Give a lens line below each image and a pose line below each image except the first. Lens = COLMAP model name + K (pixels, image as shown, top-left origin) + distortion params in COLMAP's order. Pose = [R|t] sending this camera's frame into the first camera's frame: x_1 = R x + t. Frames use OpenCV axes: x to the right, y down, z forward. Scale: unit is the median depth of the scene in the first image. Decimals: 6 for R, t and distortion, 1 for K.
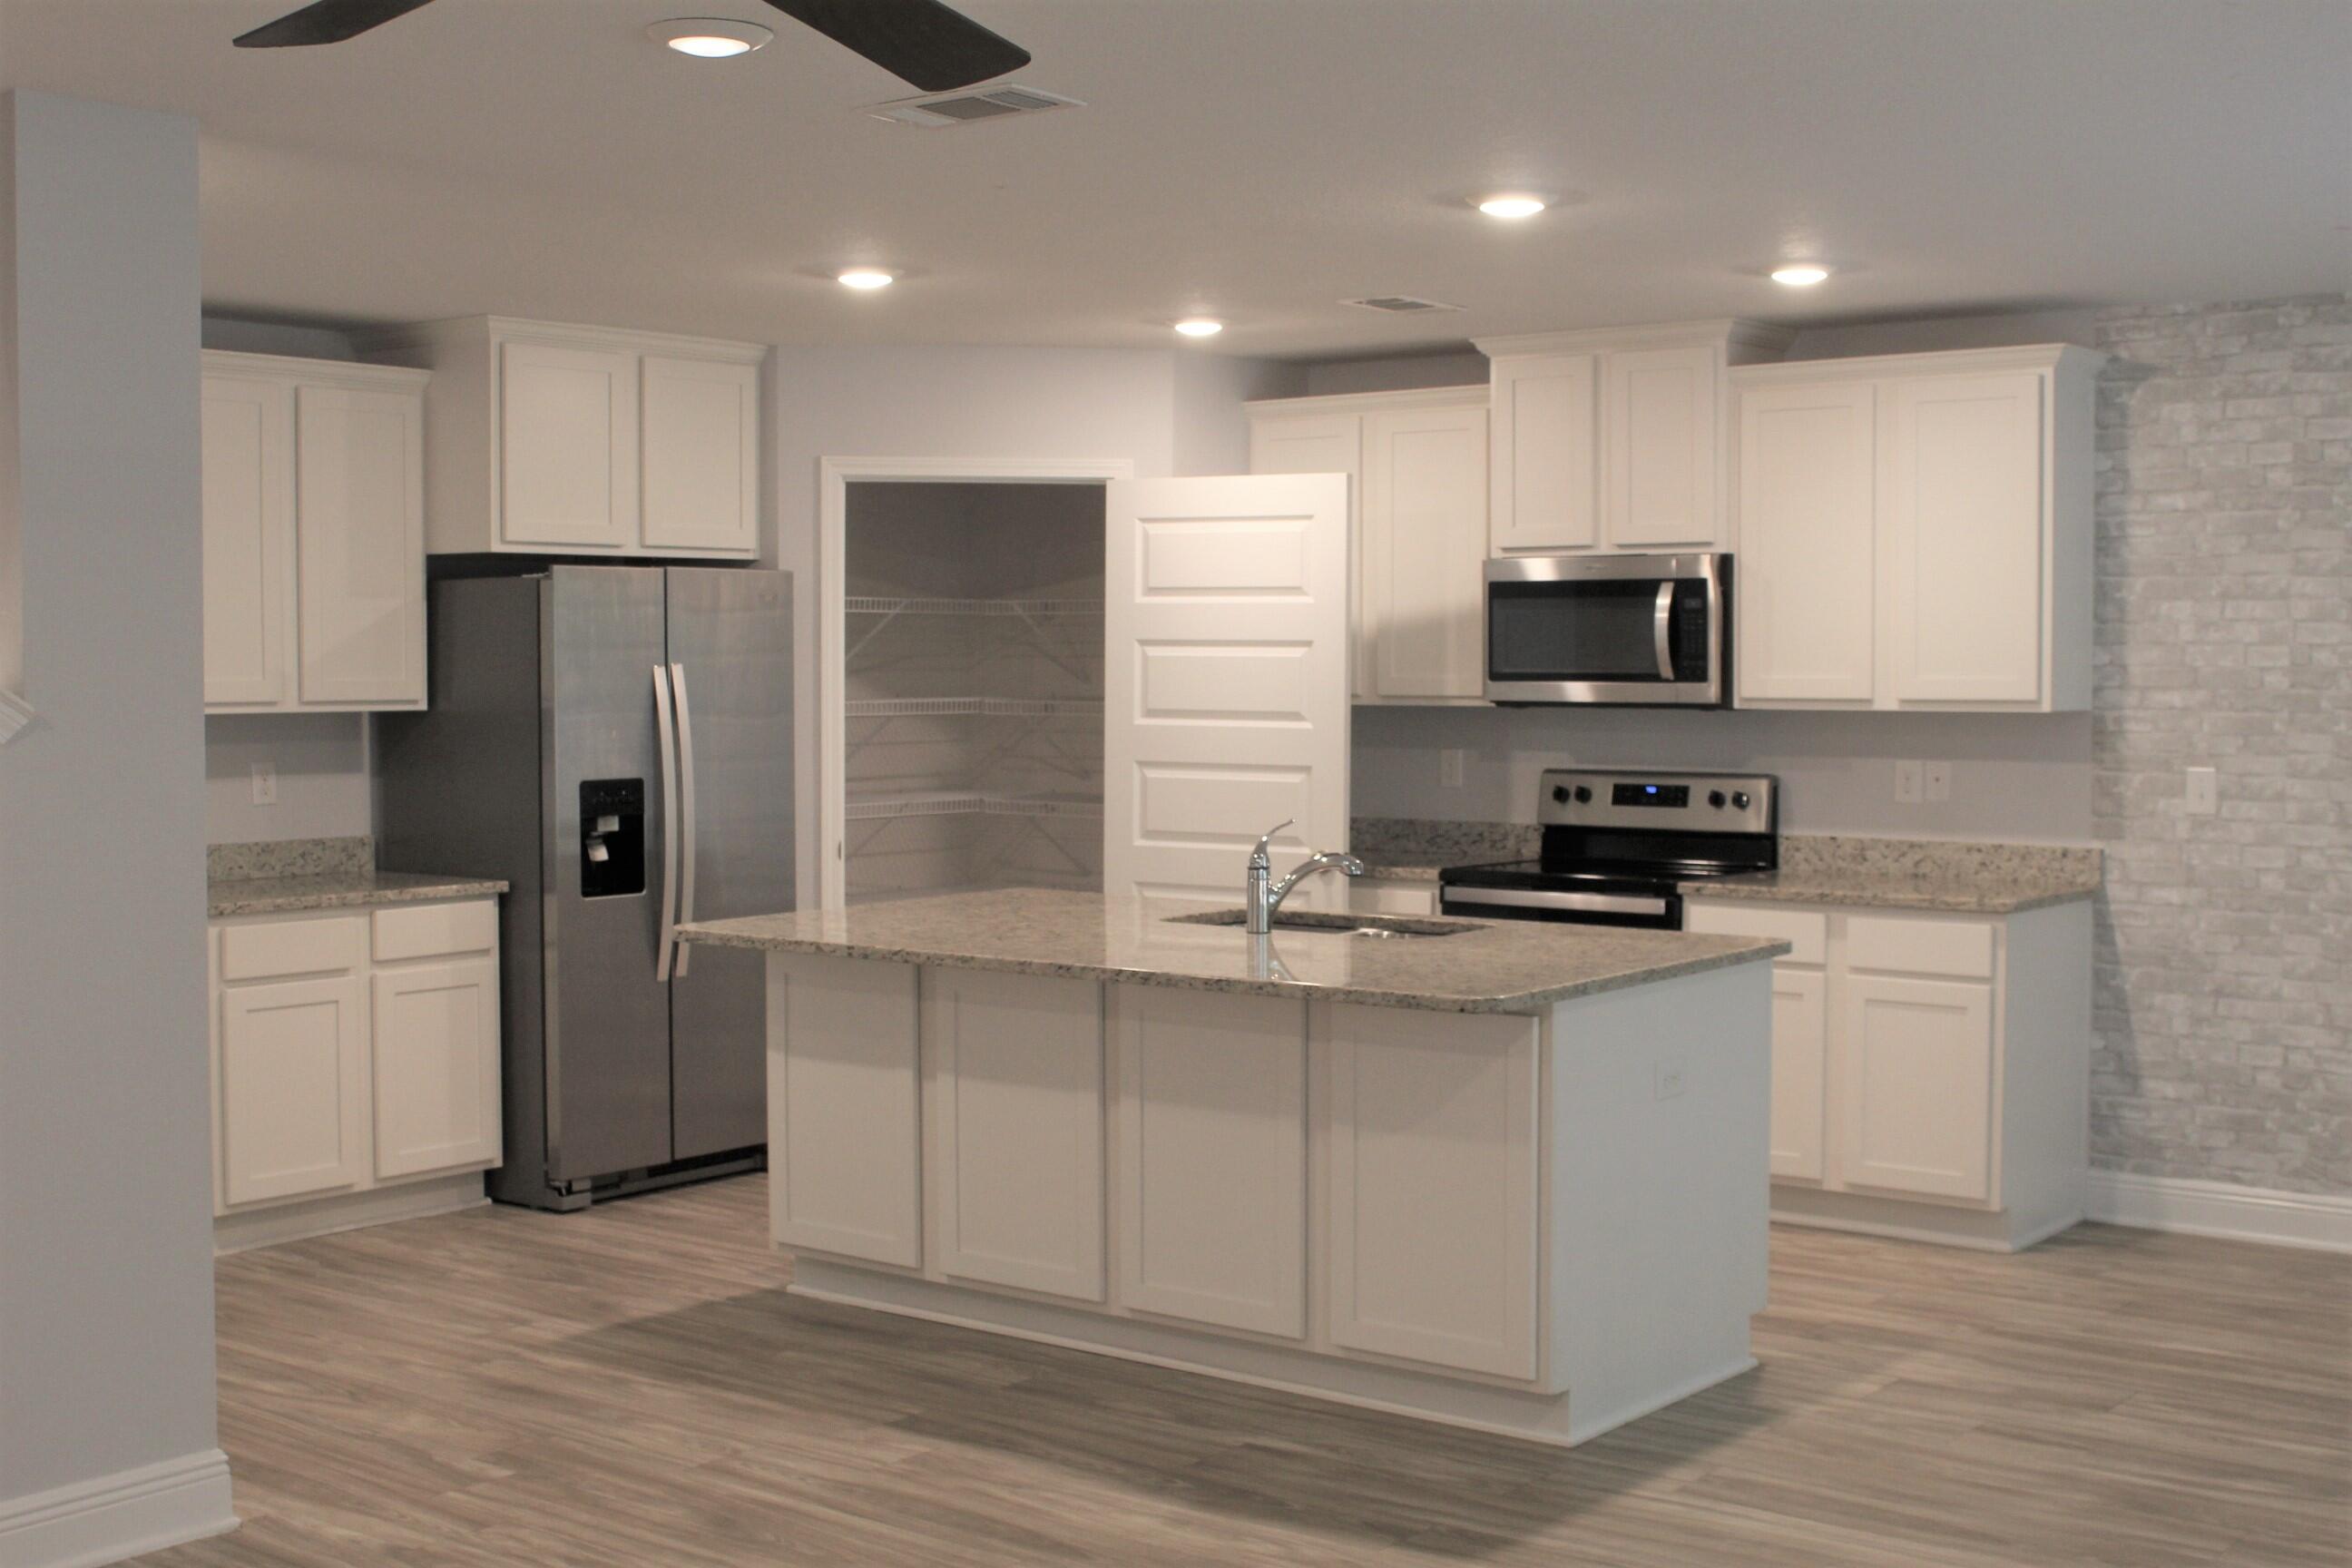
lens RADIAL K [[2879.2, 0, 1178.8], [0, 2879.2, 779.1], [0, 0, 1]] dist [0.012984, 0.000000]
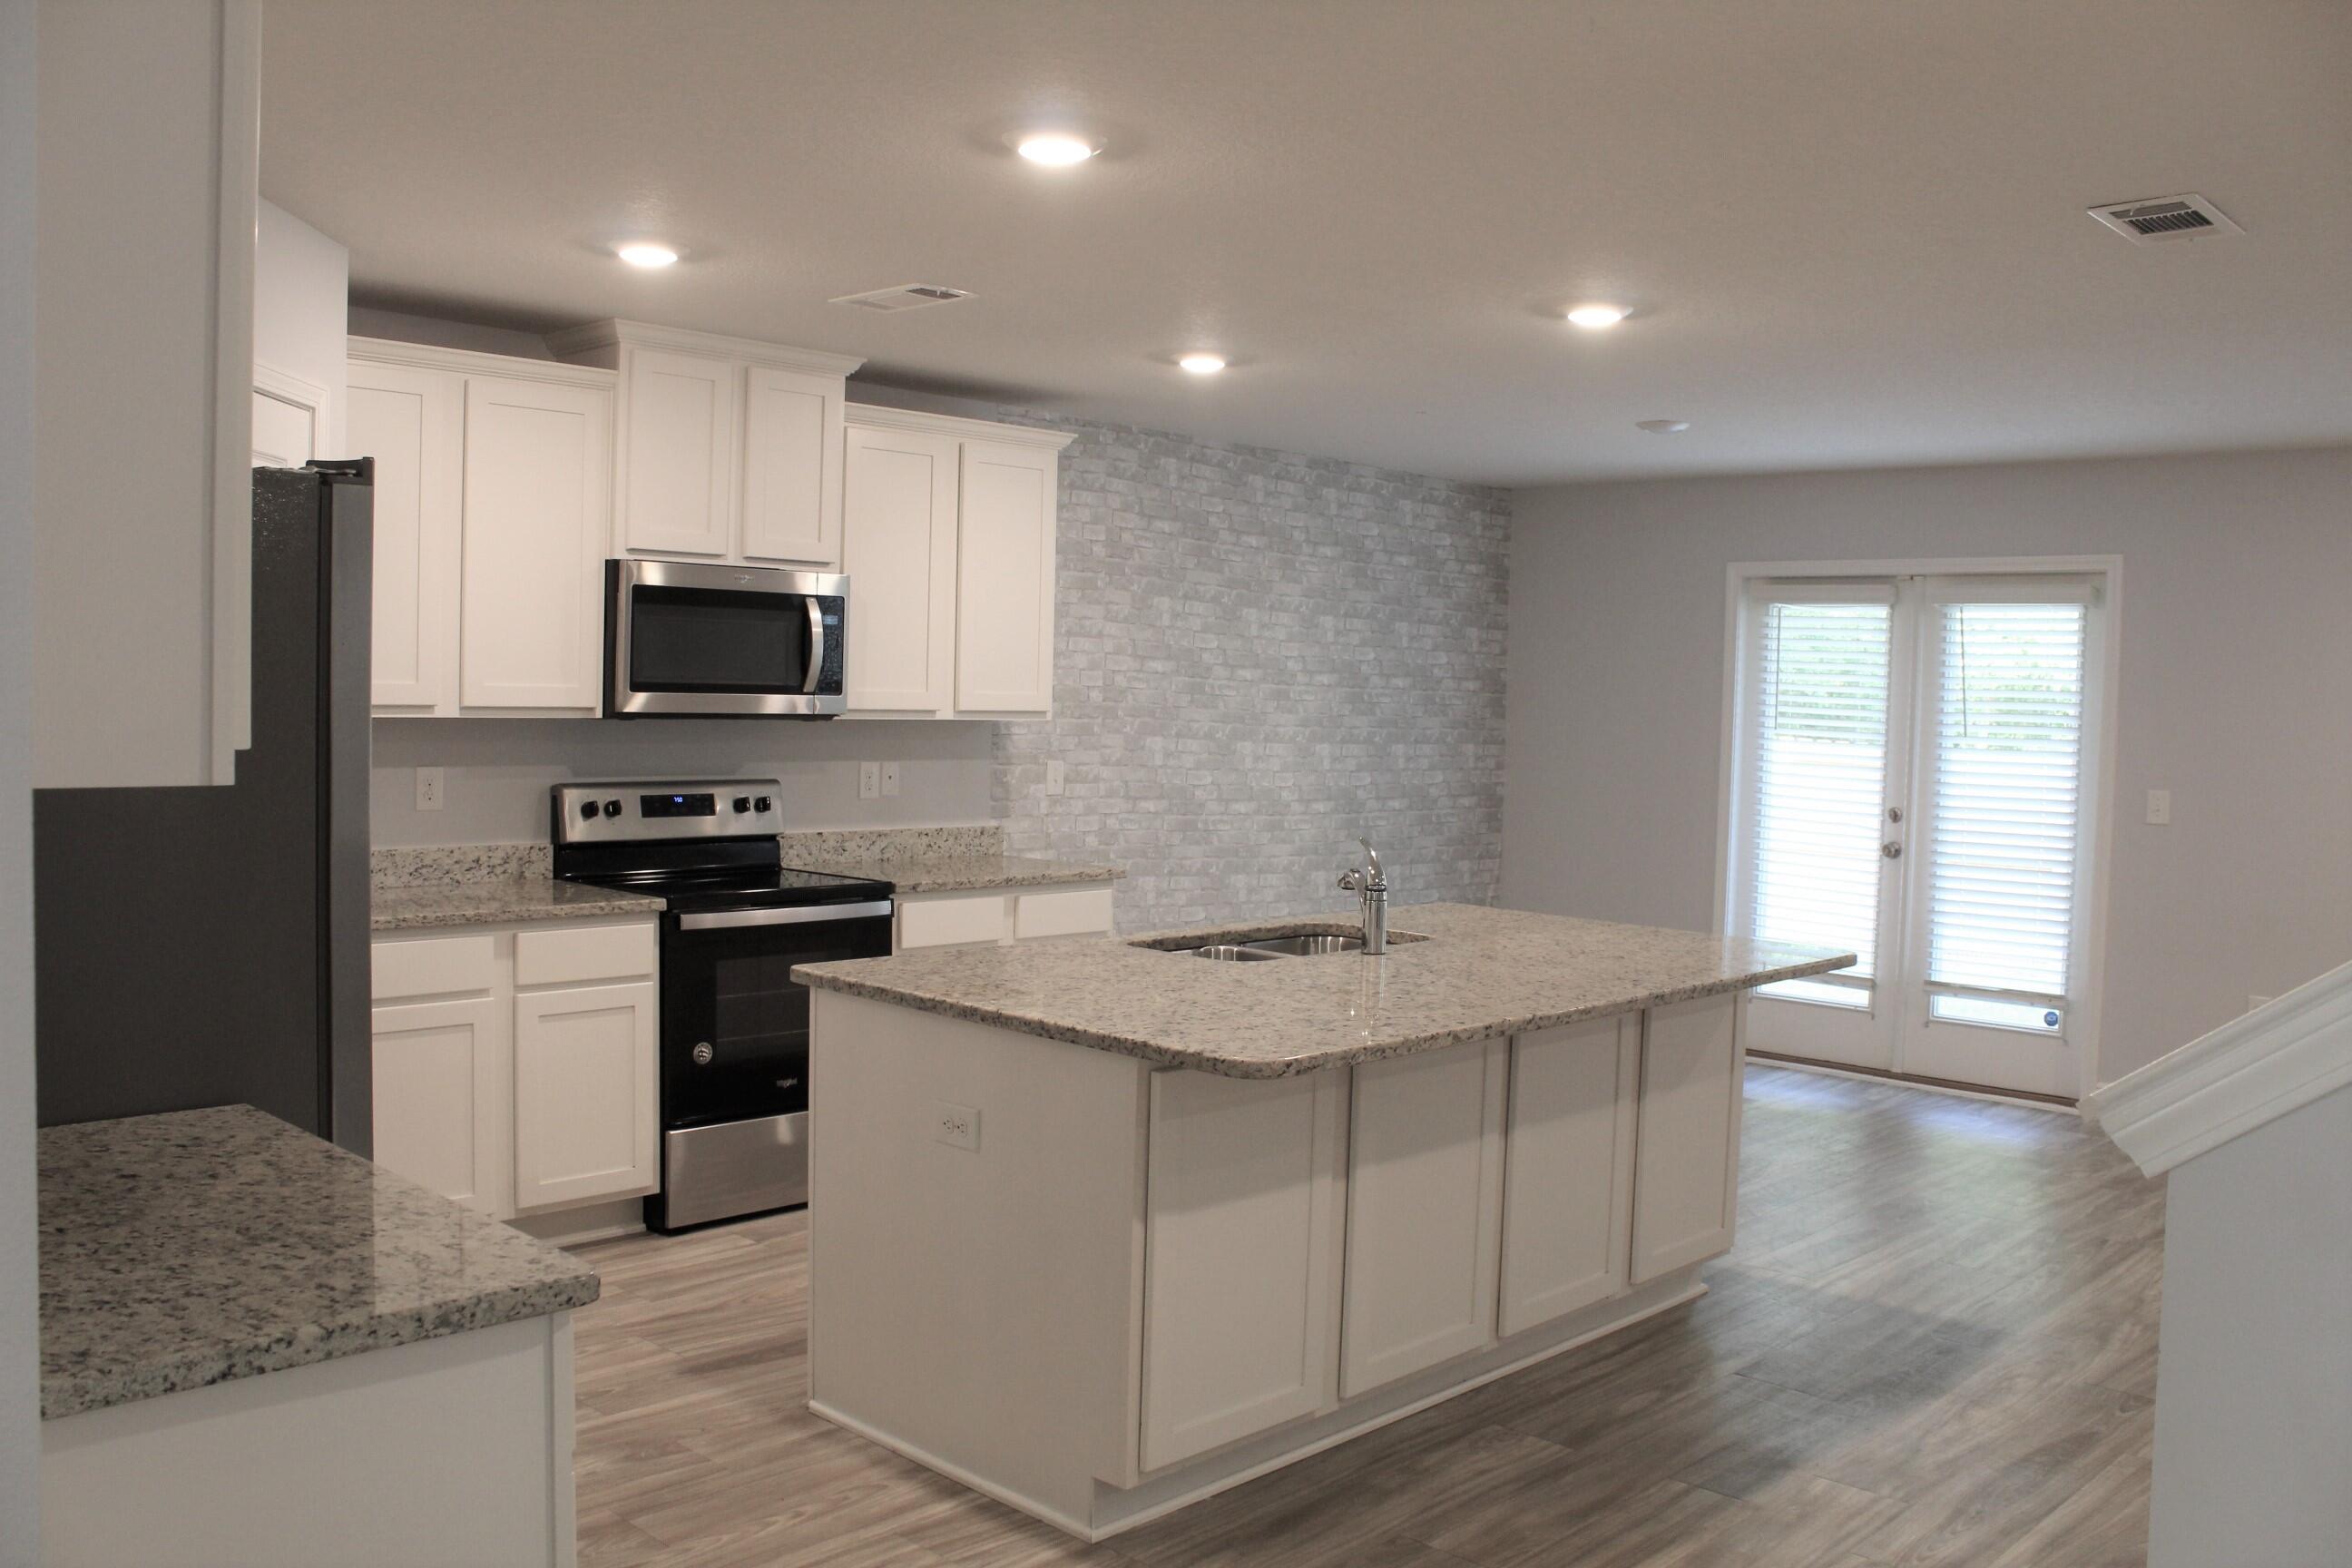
lens RADIAL K [[1963.8, 0, 1182.9], [0, 1963.8, 787.1], [0, 0, 1]] dist [-0.155645, 0.119190]
pose [[0.127517, -0.043508, 0.990882, -0.530148], [0.021491, 0.998924, 0.041096, -0.027004], [-0.991603, 0.016054, 0.128315, 0.801586]]
